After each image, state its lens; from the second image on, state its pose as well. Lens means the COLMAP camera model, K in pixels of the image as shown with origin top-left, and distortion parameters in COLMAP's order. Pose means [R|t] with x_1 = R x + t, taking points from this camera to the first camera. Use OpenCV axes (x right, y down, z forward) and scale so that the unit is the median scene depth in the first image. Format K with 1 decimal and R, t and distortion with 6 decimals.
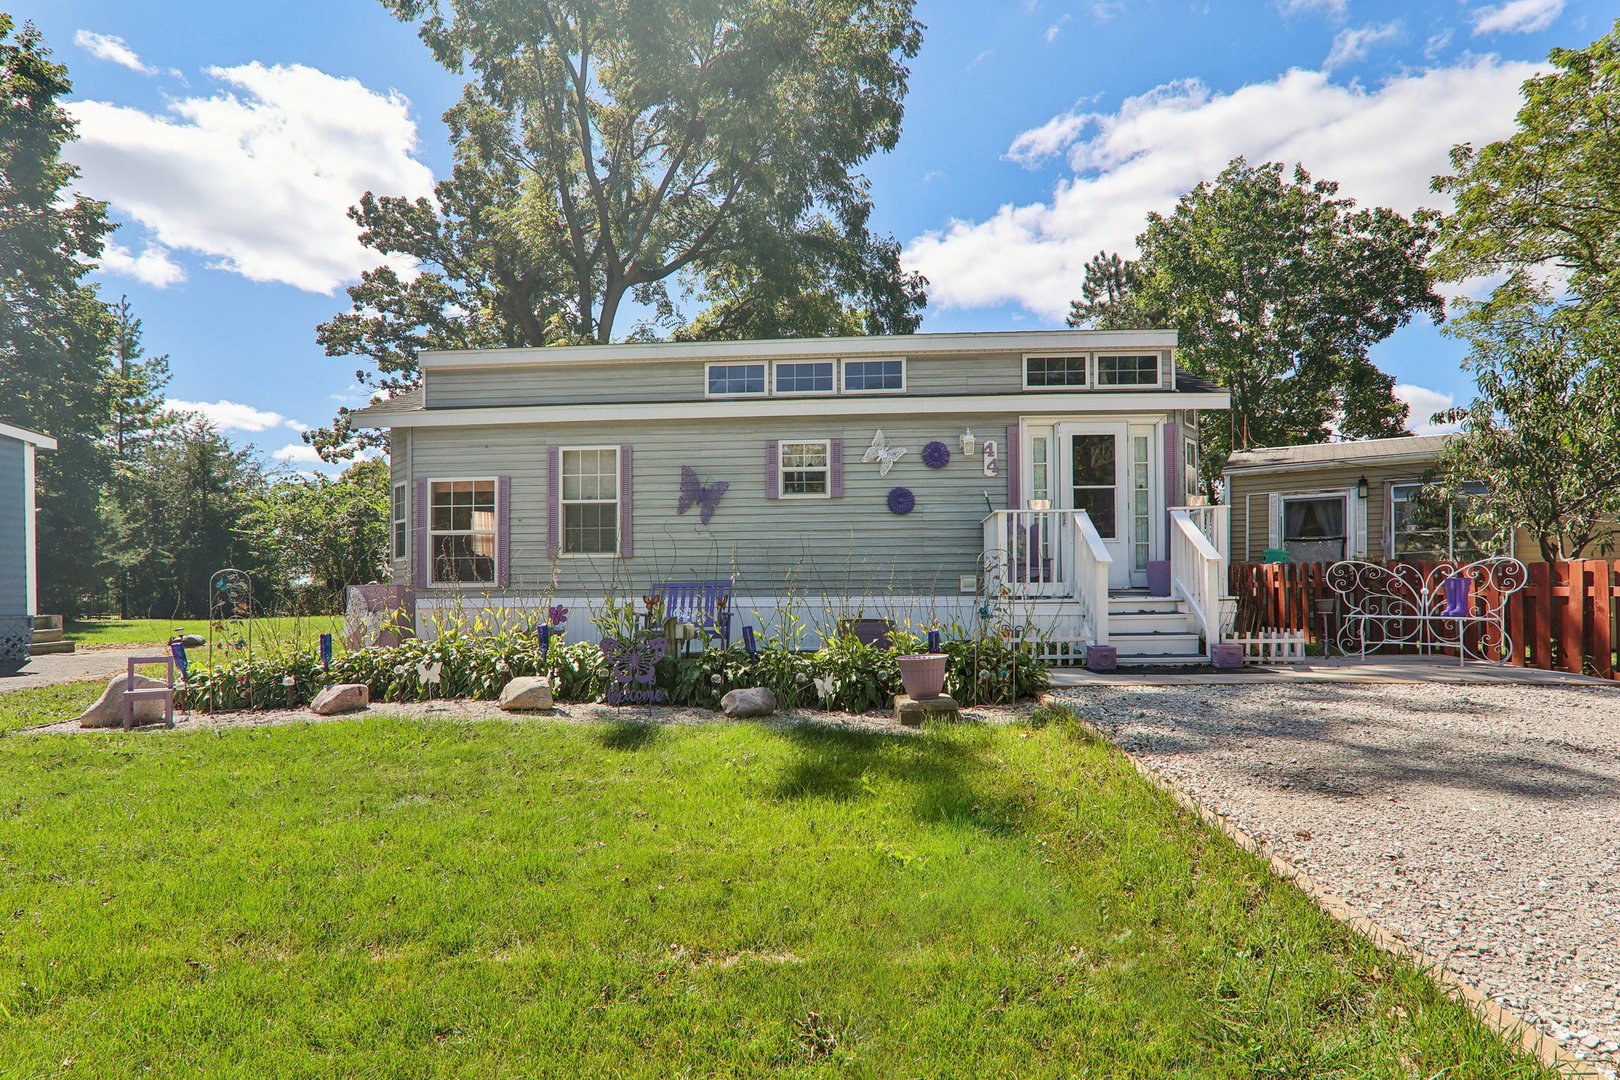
lens RADIAL K [[767.1, 0, 800.0], [0, 767.1, 585.8], [0, 0, 1]] dist [-0.016424, 0.000382]
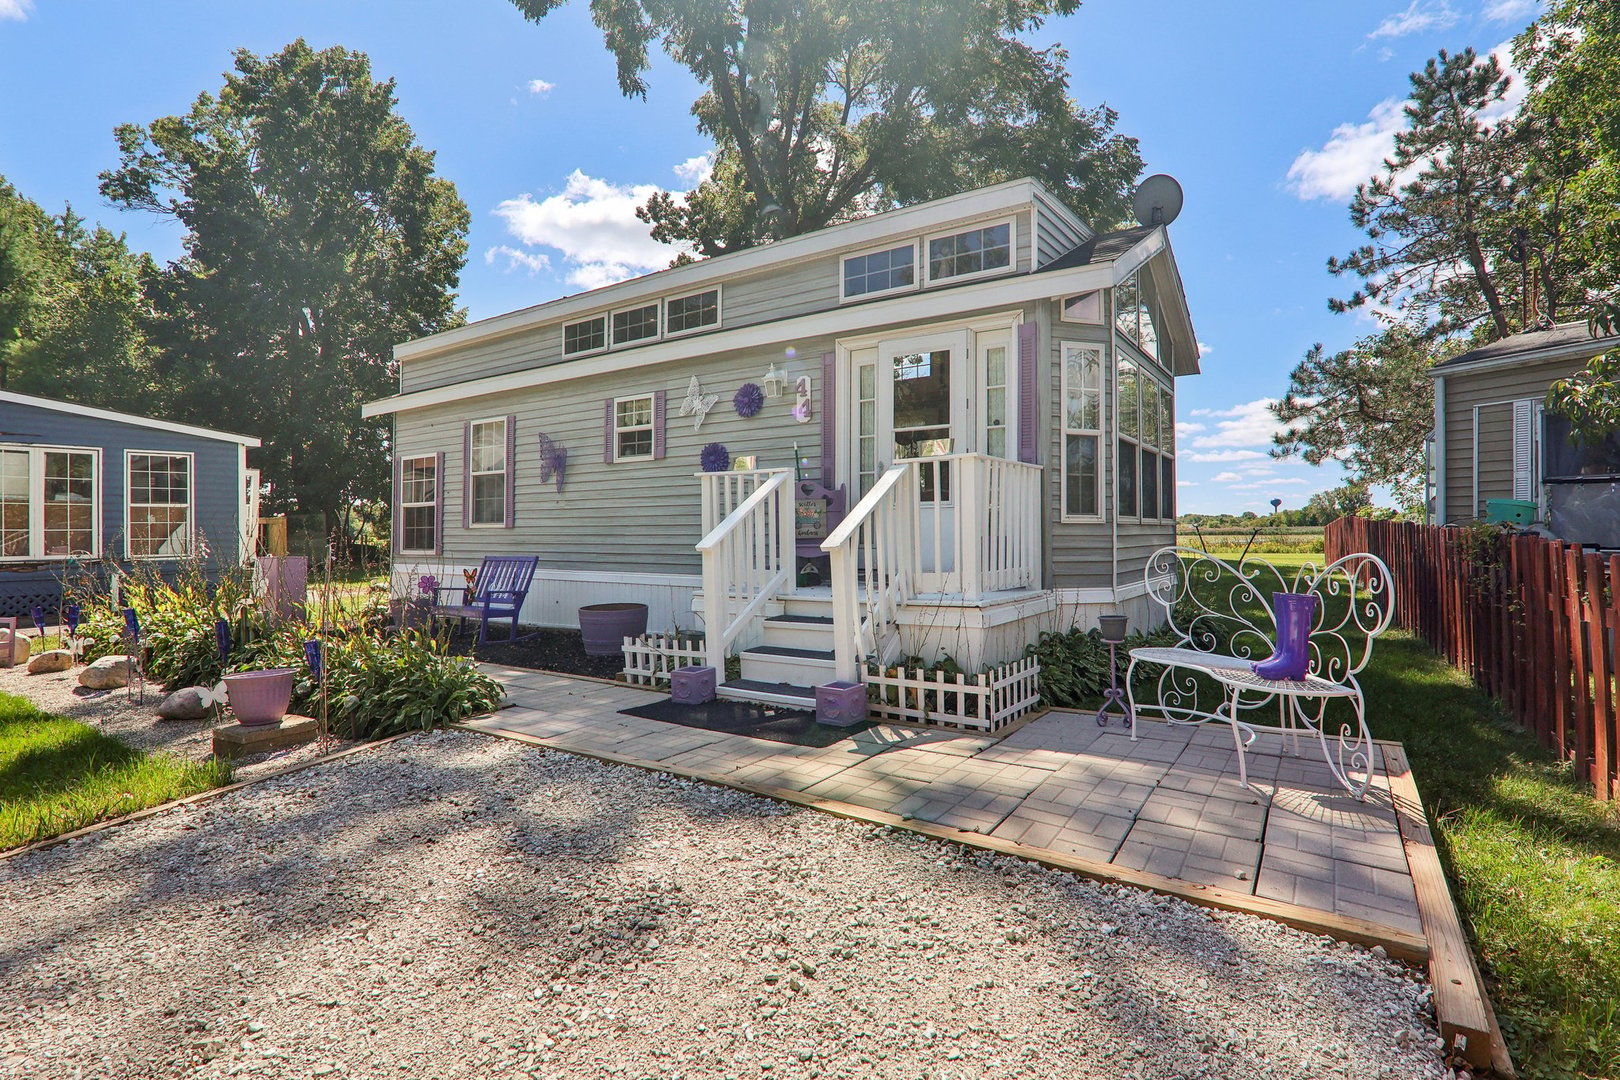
lens RADIAL K [[767.1, 0, 804.7], [0, 767.1, 531.5], [0, 0, 1]] dist [-0.016424, 0.000382]
pose [[0.866156, 0.002278, -0.499768, 0.618264], [0.001816, 0.999969, 0.007705, -0.039086], [0.499770, -0.007581, 0.866125, 0.327619]]
